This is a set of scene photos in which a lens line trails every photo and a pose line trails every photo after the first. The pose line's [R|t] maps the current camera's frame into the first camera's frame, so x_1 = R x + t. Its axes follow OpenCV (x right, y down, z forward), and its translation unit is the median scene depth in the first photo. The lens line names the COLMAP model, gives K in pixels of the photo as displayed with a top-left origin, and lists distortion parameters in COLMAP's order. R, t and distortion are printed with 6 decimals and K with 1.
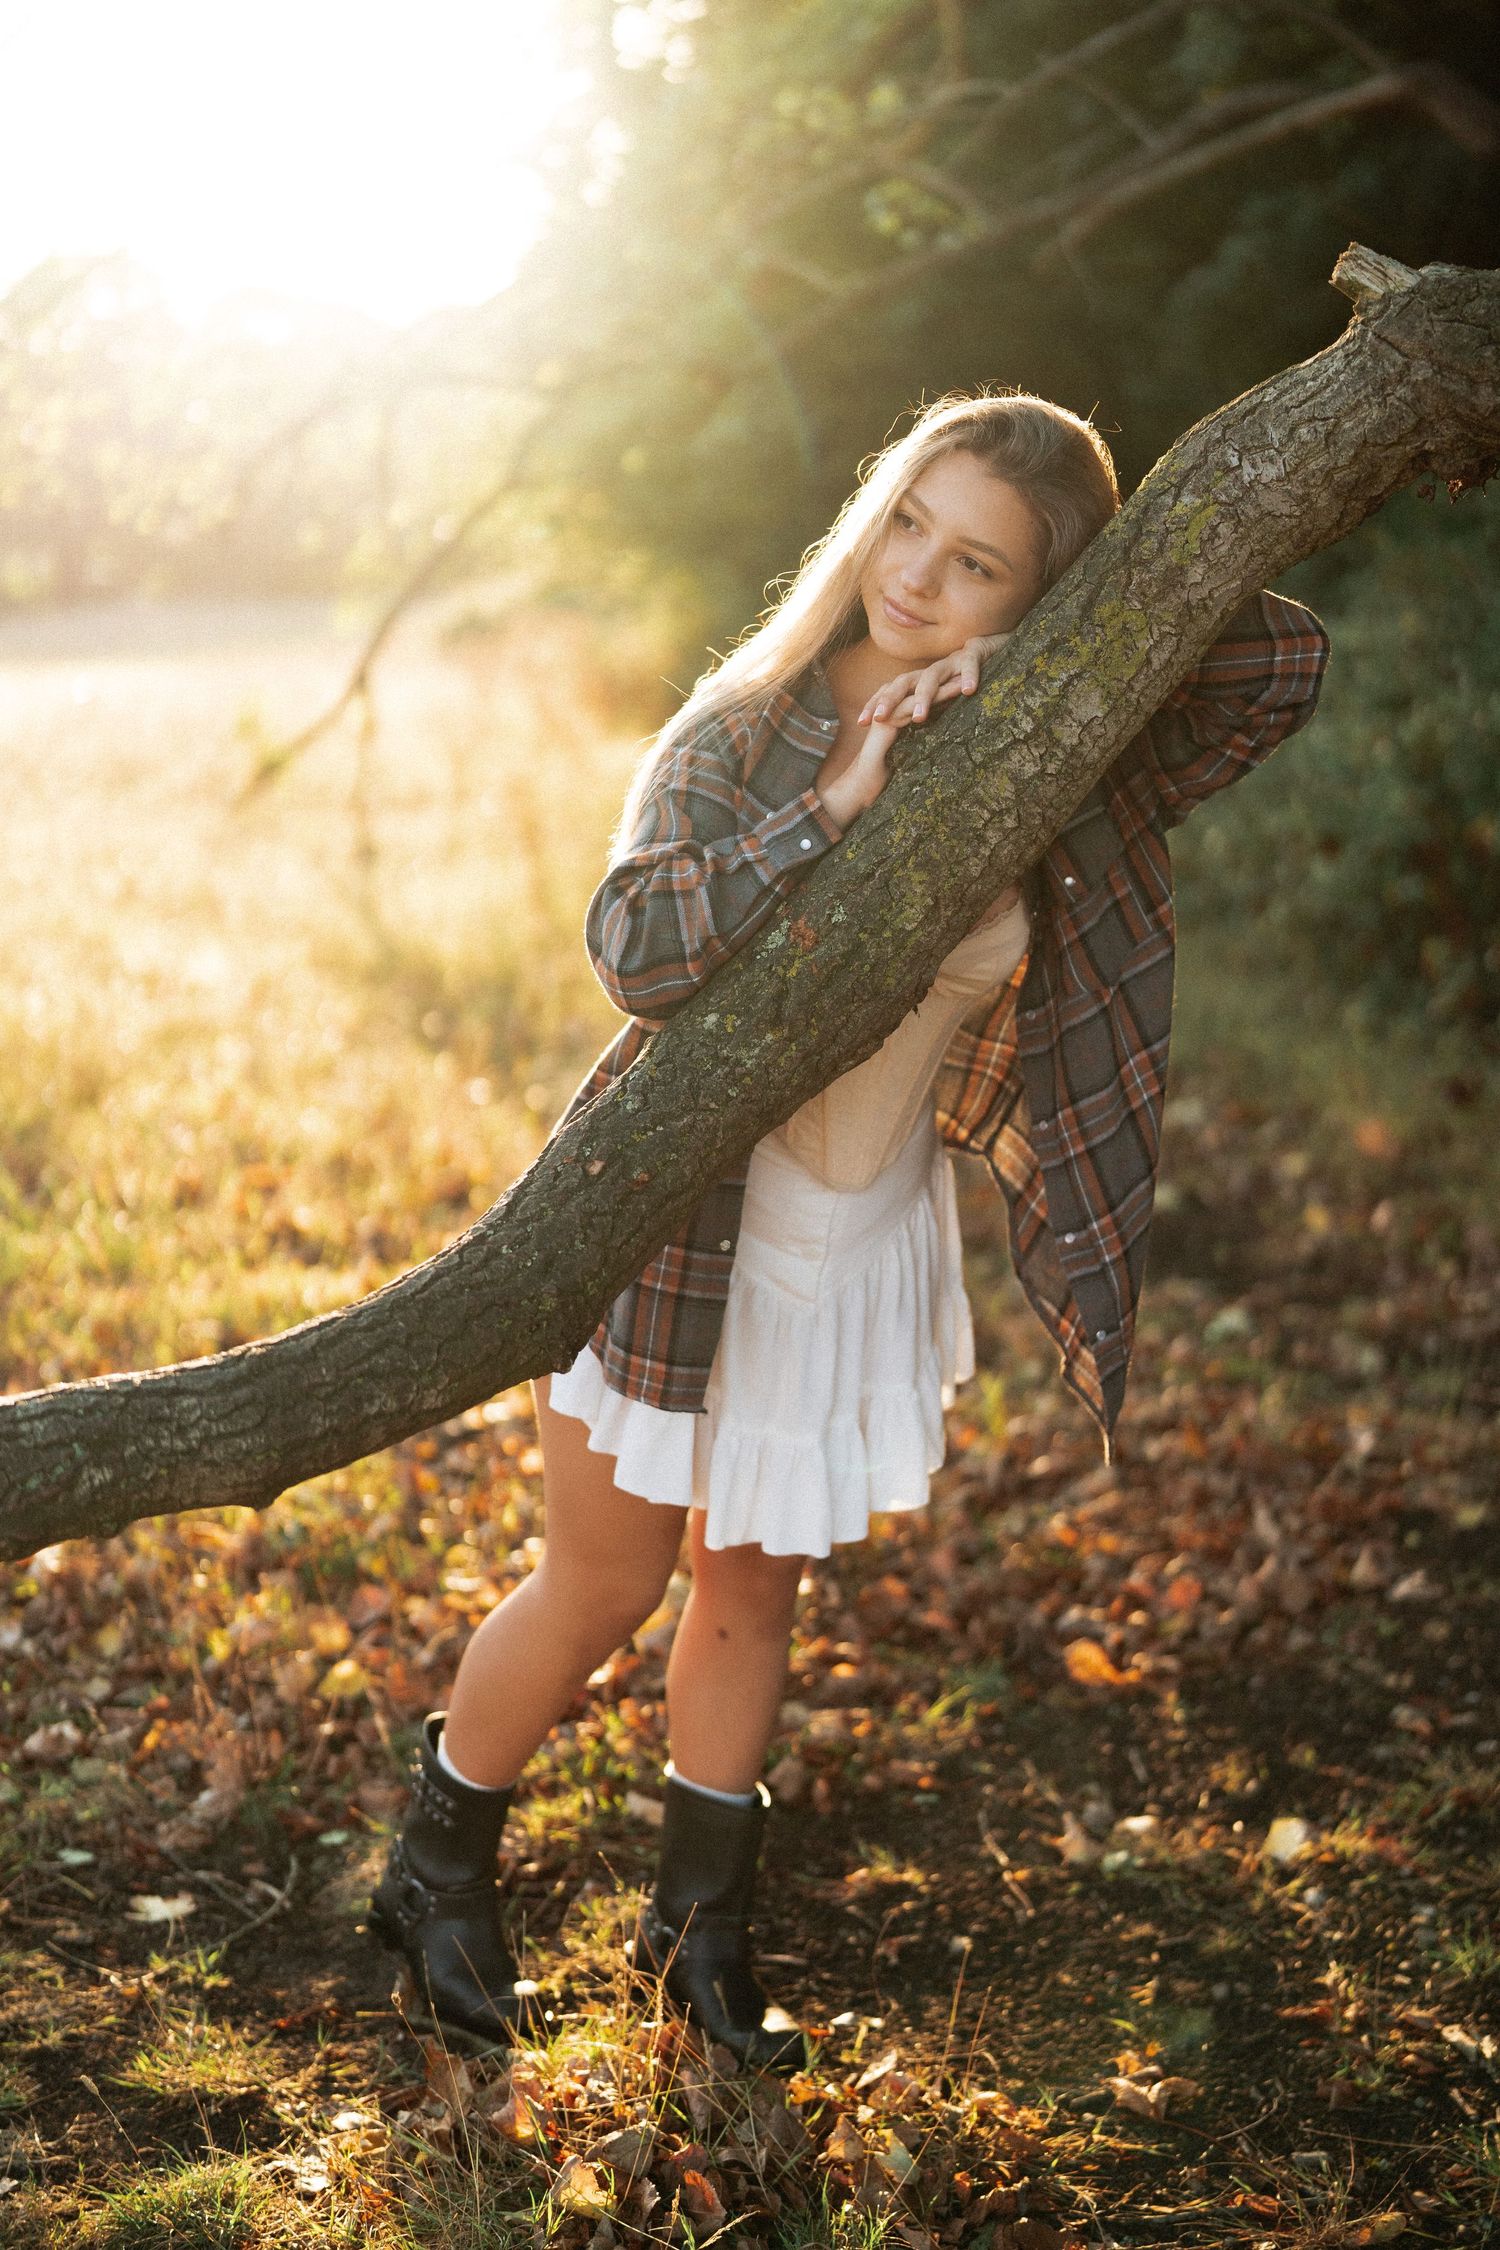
lens RADIAL K [[3329.2, 0, 750.0], [0, 3329.2, 1125.0], [0, 0, 1]] dist [-0.037270, 0.414389]
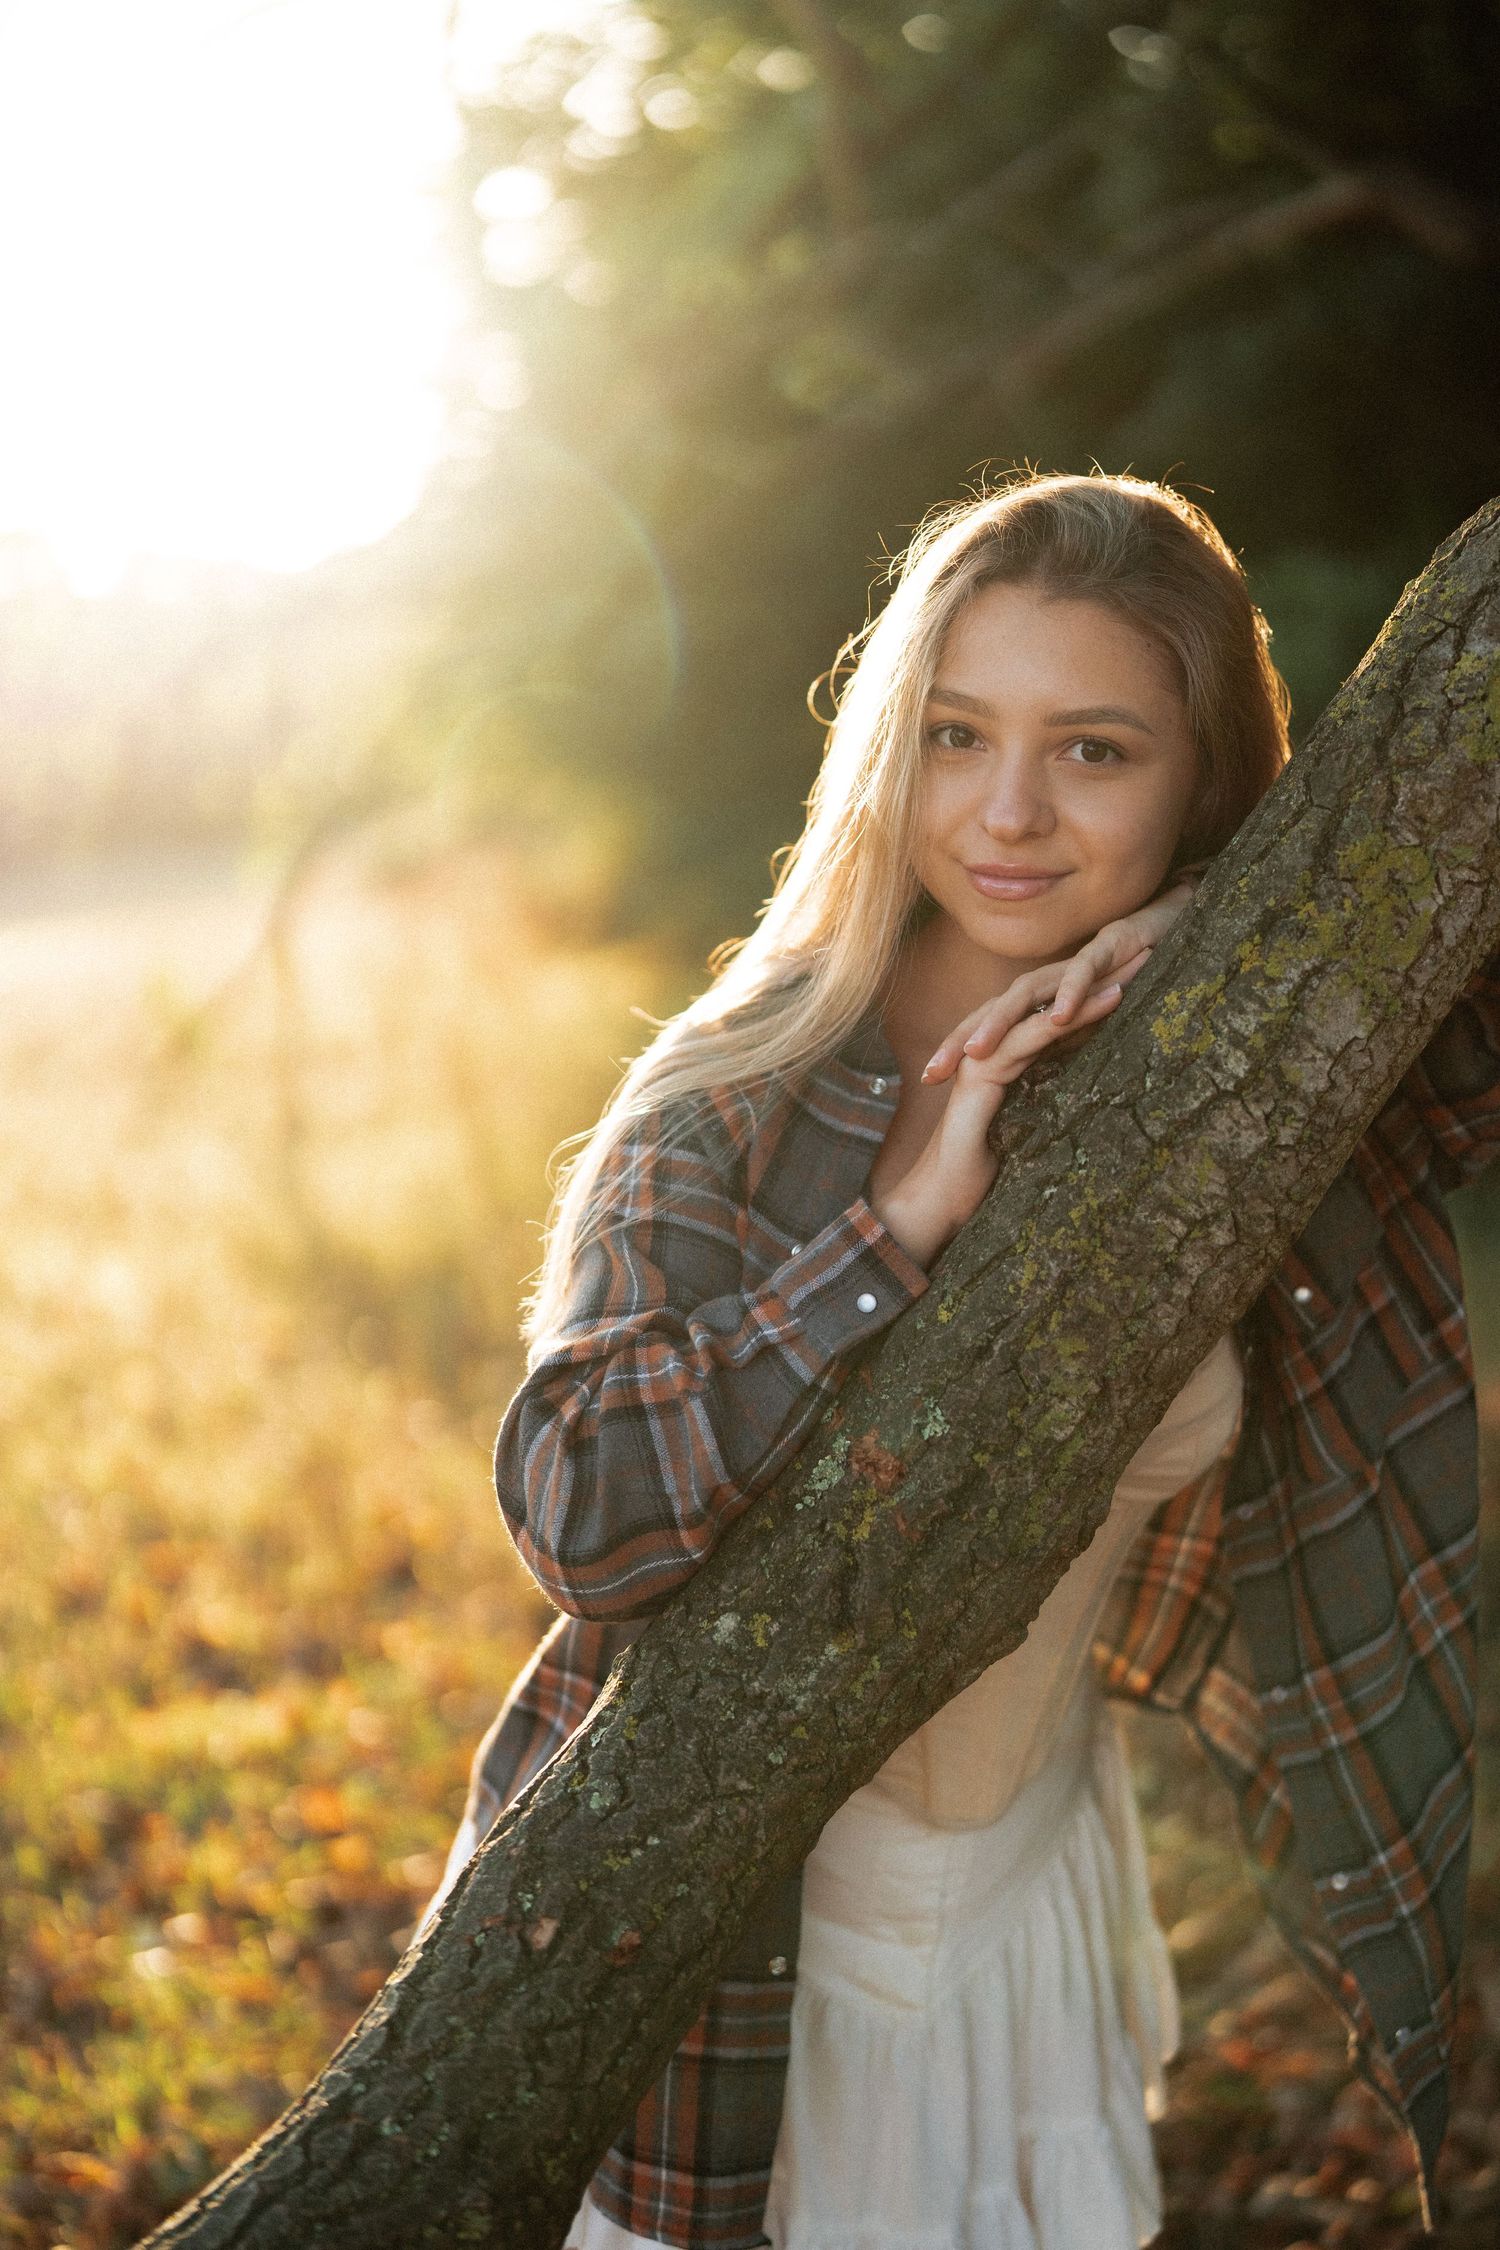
lens RADIAL K [[3329.2, 0, 750.0], [0, 3329.2, 1125.0], [0, 0, 1]] dist [-0.037270, 0.414389]
pose [[0.996070, -0.087629, 0.012853, -0.007454], [0.088241, 0.994334, -0.059268, -0.082311], [-0.007586, 0.060169, 0.998159, 0.428334]]
